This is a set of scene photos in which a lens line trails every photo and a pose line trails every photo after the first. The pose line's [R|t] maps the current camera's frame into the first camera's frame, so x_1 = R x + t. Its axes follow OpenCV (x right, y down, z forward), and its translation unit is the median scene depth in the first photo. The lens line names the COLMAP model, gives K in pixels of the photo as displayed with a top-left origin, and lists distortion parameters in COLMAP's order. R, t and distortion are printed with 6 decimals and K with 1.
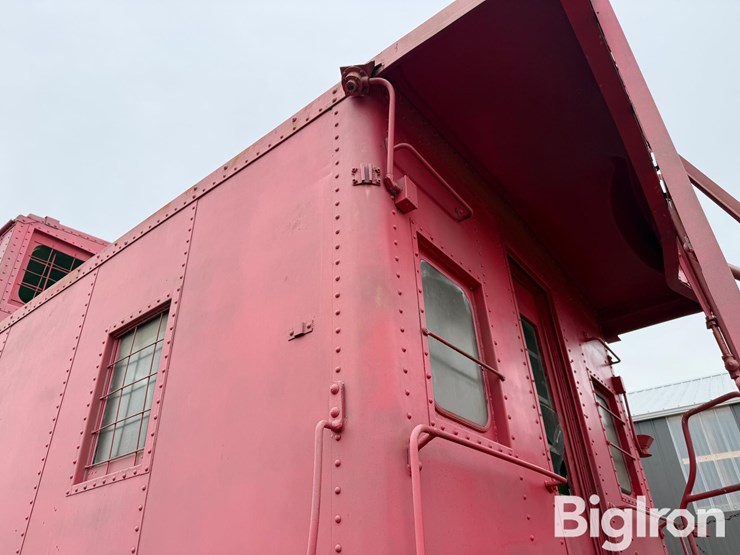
lens RADIAL K [[521.7, 0, 374.9], [0, 521.7, 283.6], [0, 0, 1]] dist [0.097859, -0.148527]
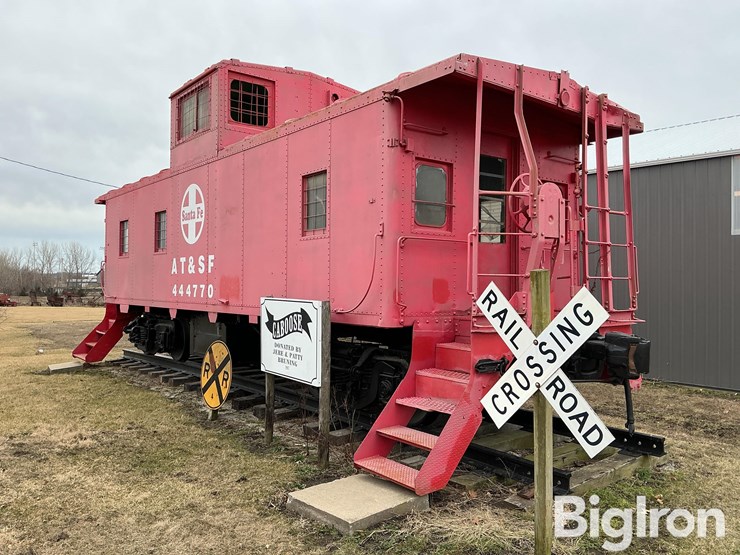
lens RADIAL K [[602.8, 0, 385.3], [0, 602.8, 277.9], [0, 0, 1]] dist [0.073274, -0.007281]
pose [[0.974144, 0.048538, -0.220653, 0.587379], [0.069896, 0.863990, 0.498633, -1.019350], [0.214845, -0.501163, 0.838258, -1.730220]]
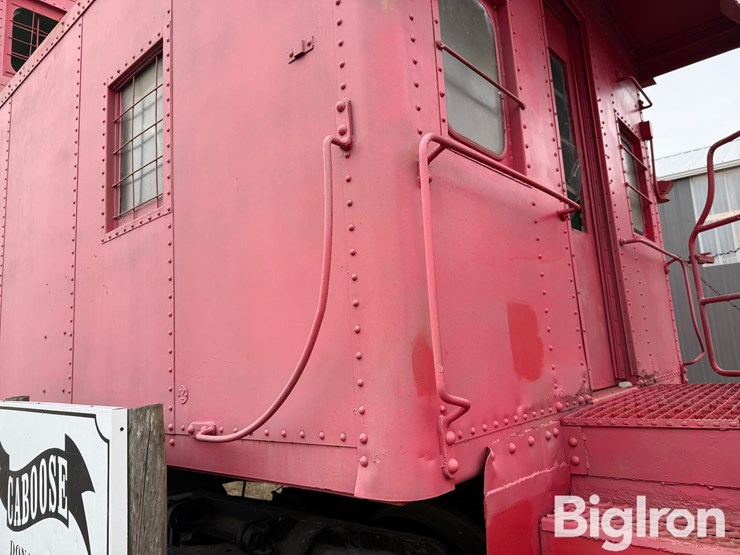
lens RADIAL K [[526.4, 0, 374.5], [0, 526.4, 271.8], [0, 0, 1]] dist [0.033711, -0.027498]
pose [[0.998564, -0.029138, -0.044945, 0.012372], [0.043833, 0.926793, 0.373005, 0.089018], [0.030786, -0.374440, 0.926740, 0.007555]]
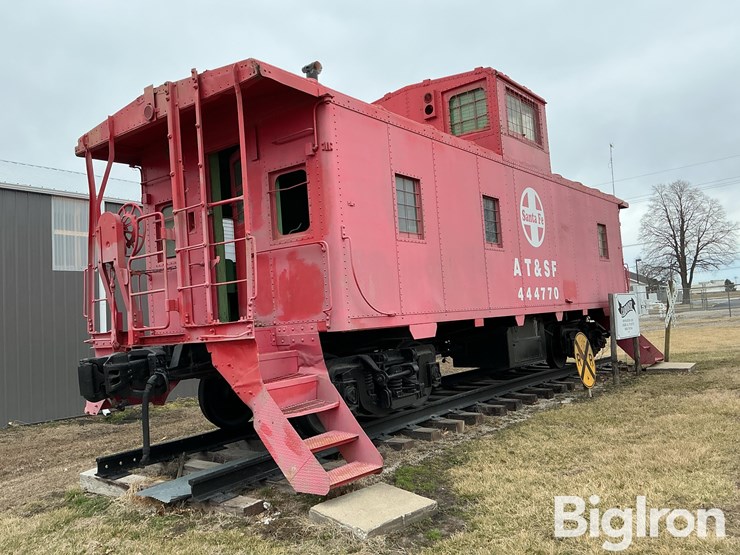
lens RADIAL K [[602.8, 0, 385.3], [0, 602.8, 277.9], [0, 0, 1]] dist [0.073274, -0.007281]
pose [[-0.009152, 0.104022, 0.994533, -6.225873], [-0.460838, 0.882221, -0.096515, 2.045319], [-0.887437, -0.459202, 0.039863, 2.548506]]
